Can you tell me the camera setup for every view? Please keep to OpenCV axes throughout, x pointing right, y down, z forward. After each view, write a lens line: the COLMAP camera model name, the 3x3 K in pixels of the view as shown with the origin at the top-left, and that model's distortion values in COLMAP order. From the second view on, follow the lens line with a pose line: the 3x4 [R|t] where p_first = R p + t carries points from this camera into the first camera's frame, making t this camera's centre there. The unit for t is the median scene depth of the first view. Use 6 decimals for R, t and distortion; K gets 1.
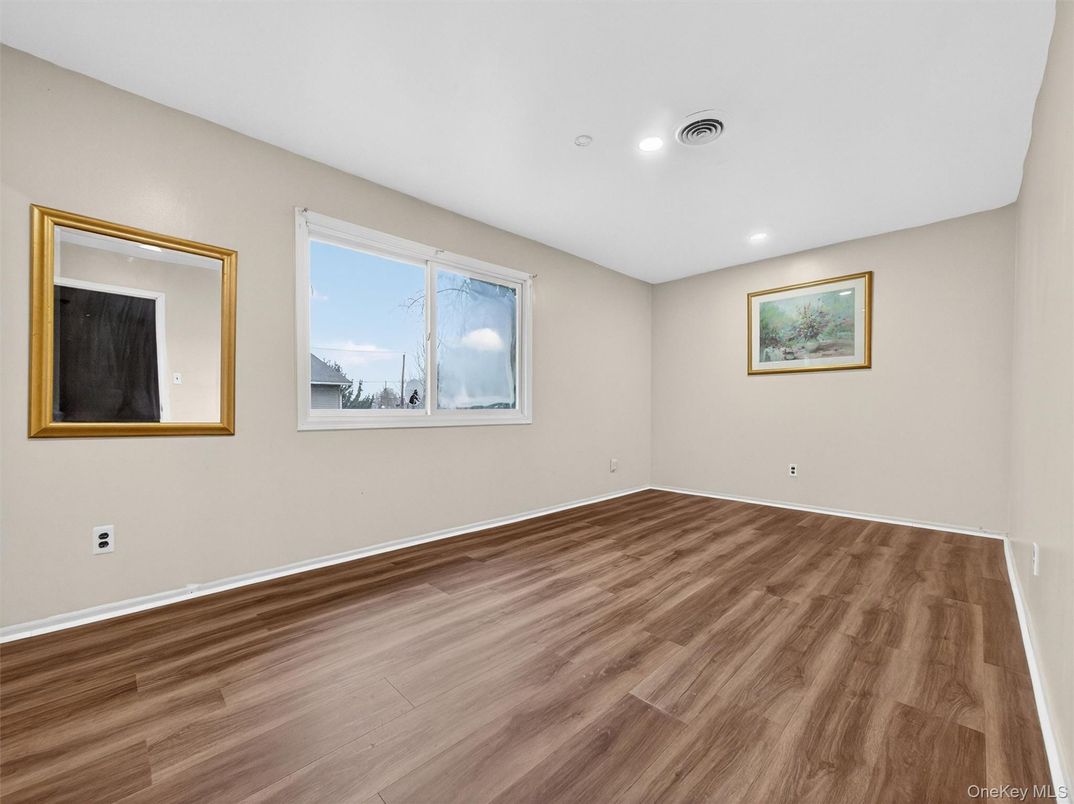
lens RADIAL K [[434.7, 0, 541.9], [0, 434.7, 402.2], [0, 0, 1]] dist [-0.025692, 0.000160]
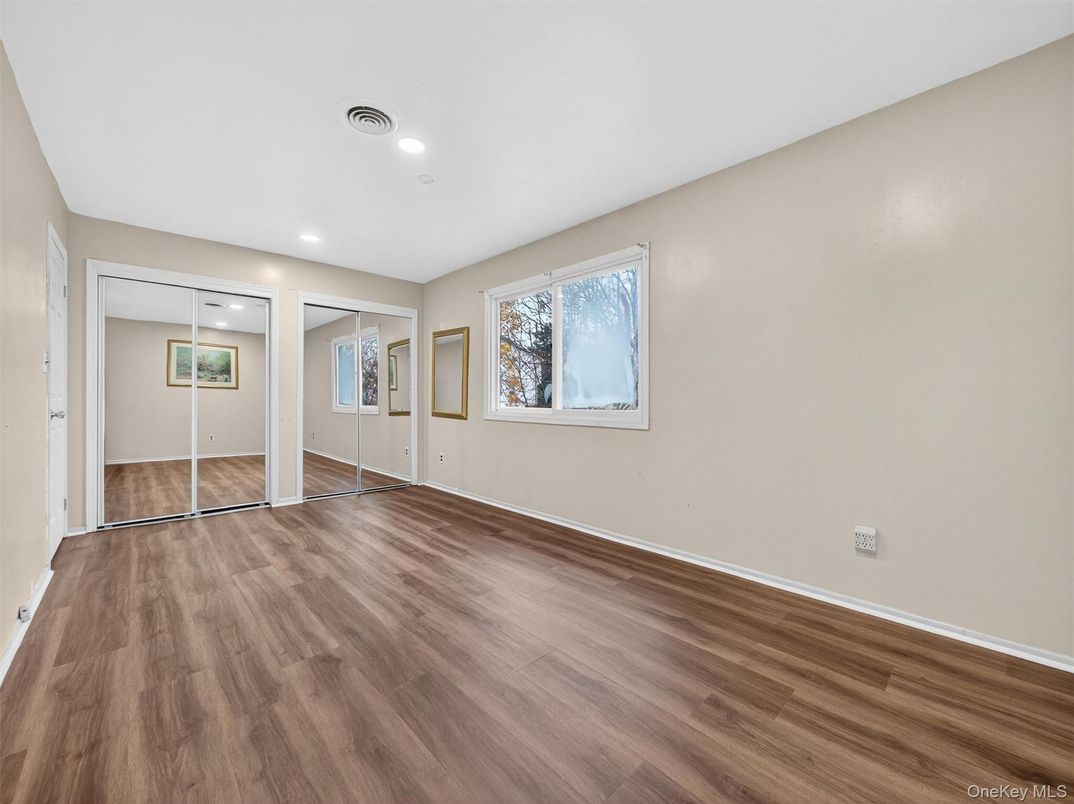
lens RADIAL K [[434.7, 0, 541.9], [0, 434.7, 402.2], [0, 0, 1]] dist [-0.025692, 0.000160]
pose [[-0.018094, -0.001030, -0.999836, 1.314594], [0.006982, 0.999975, -0.001157, -0.000419], [0.999812, -0.007002, -0.018086, 1.436813]]
